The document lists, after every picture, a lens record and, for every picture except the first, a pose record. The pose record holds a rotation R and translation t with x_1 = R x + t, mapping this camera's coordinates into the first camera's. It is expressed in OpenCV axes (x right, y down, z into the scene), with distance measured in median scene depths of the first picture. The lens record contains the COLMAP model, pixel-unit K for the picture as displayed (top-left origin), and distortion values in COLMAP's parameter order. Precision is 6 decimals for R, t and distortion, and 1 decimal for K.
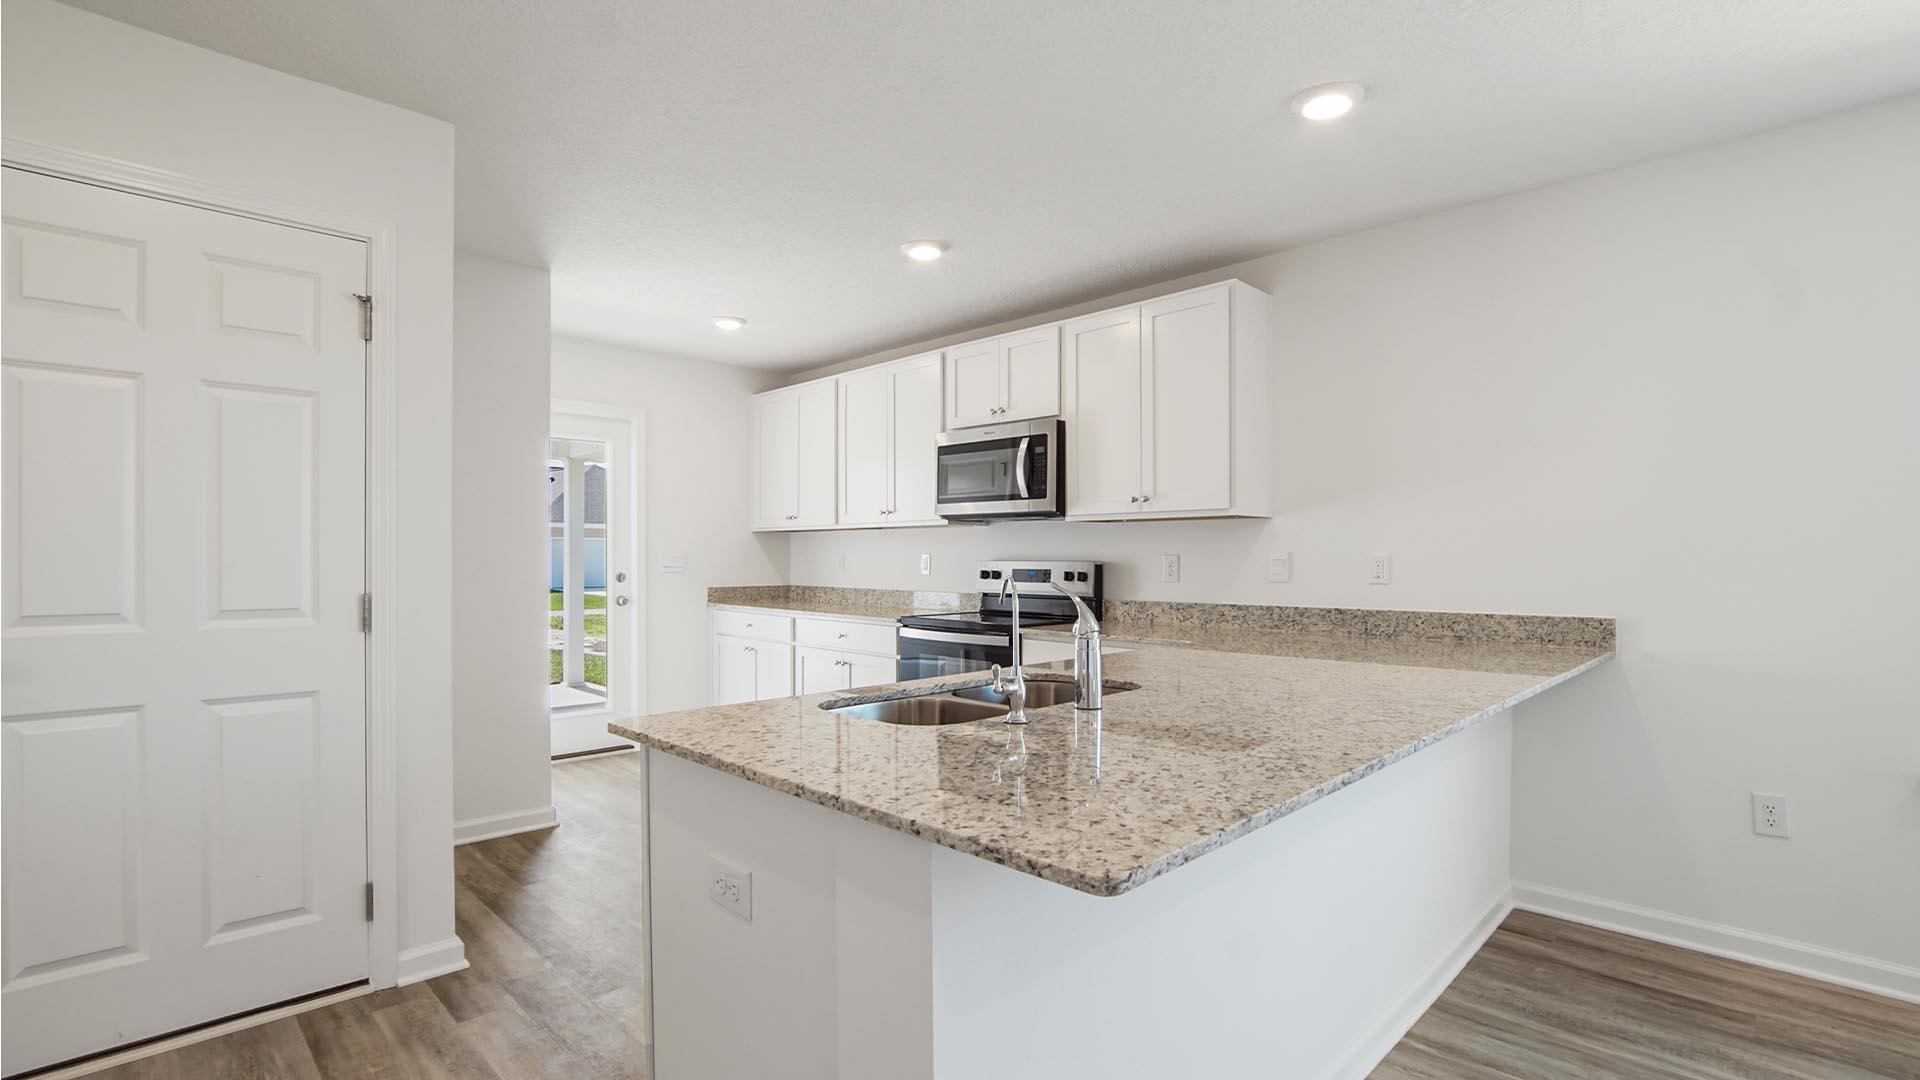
lens RADIAL K [[874.7, 0, 958.6], [0, 874.7, 548.9], [0, 0, 1]] dist [-0.026607, 0.000183]
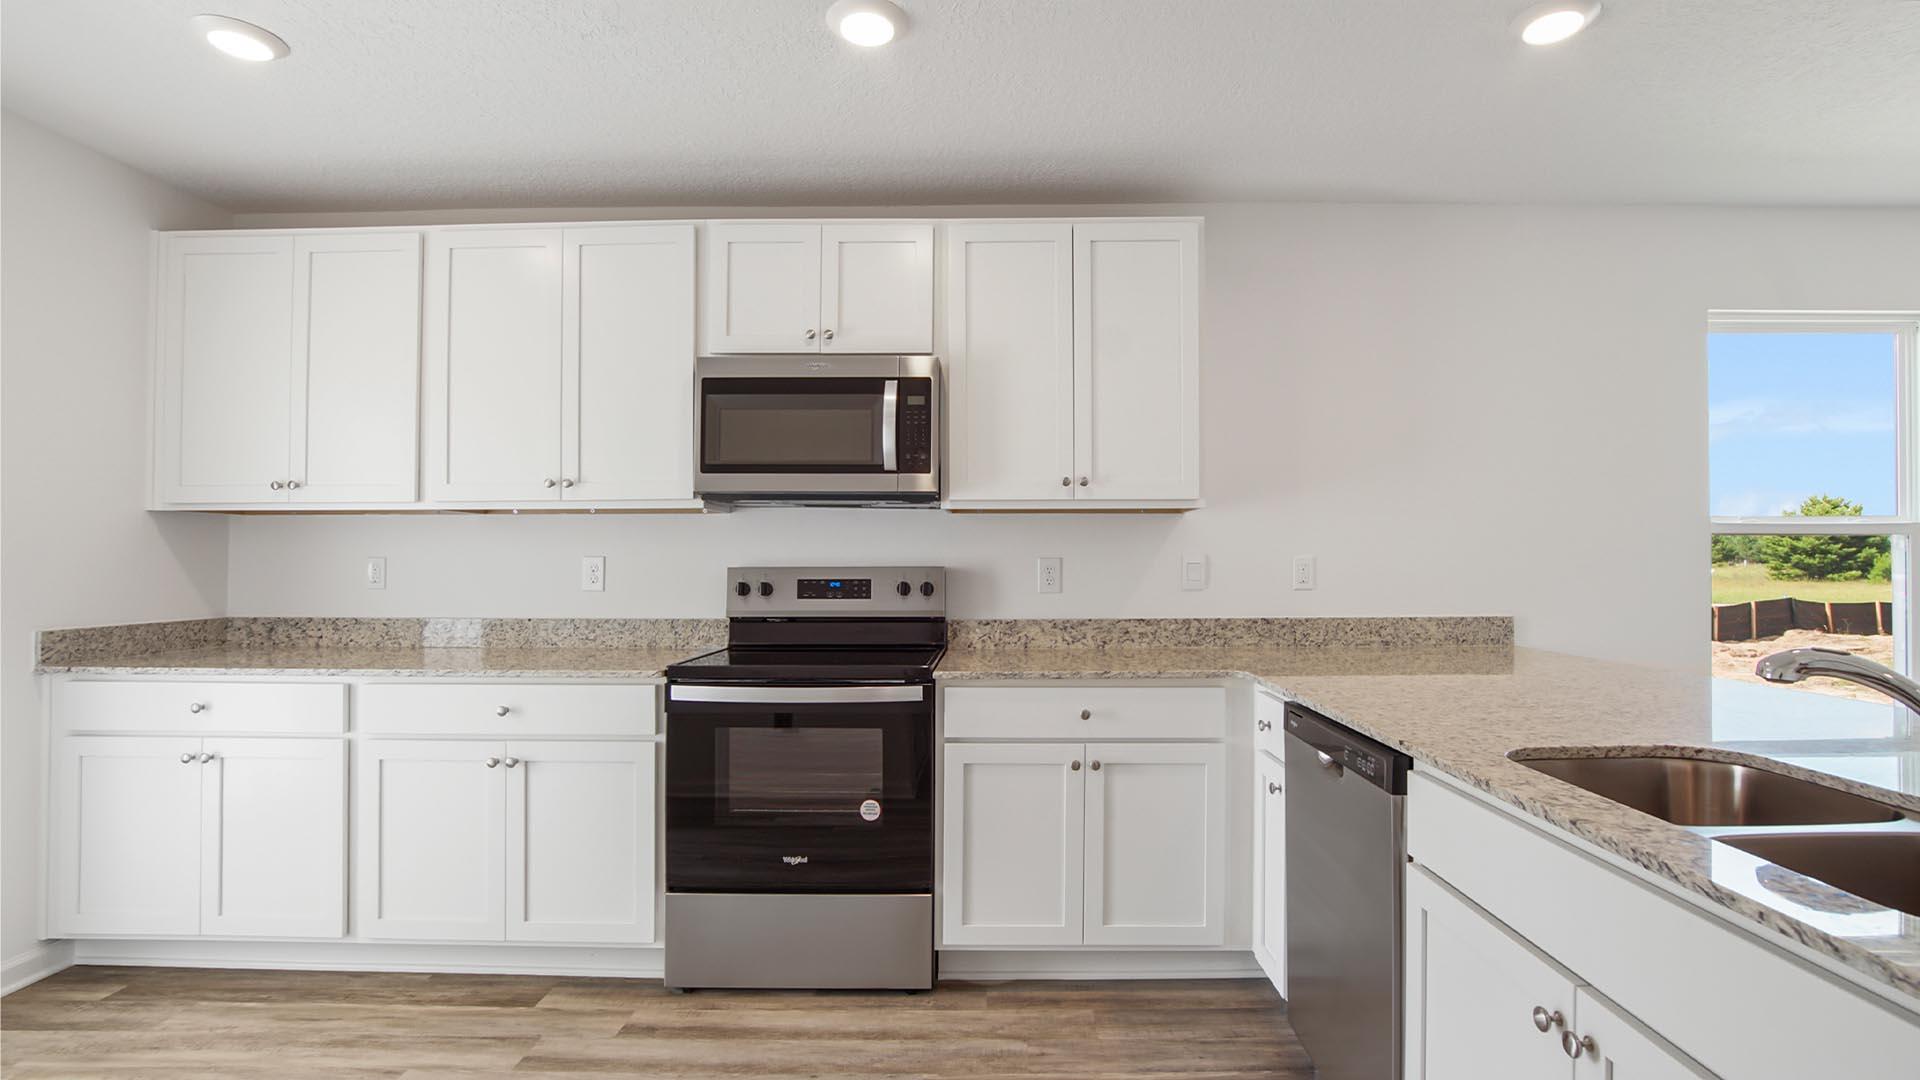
lens RADIAL K [[883.3, 0, 984.8], [0, 883.3, 540.6], [0, 0, 1]] dist [-0.017843, -0.000285]
pose [[0.719680, 0.016683, 0.694106, -0.343688], [-0.003015, 0.999777, -0.020903, 0.008244], [-0.694299, 0.012951, 0.719570, 0.485449]]
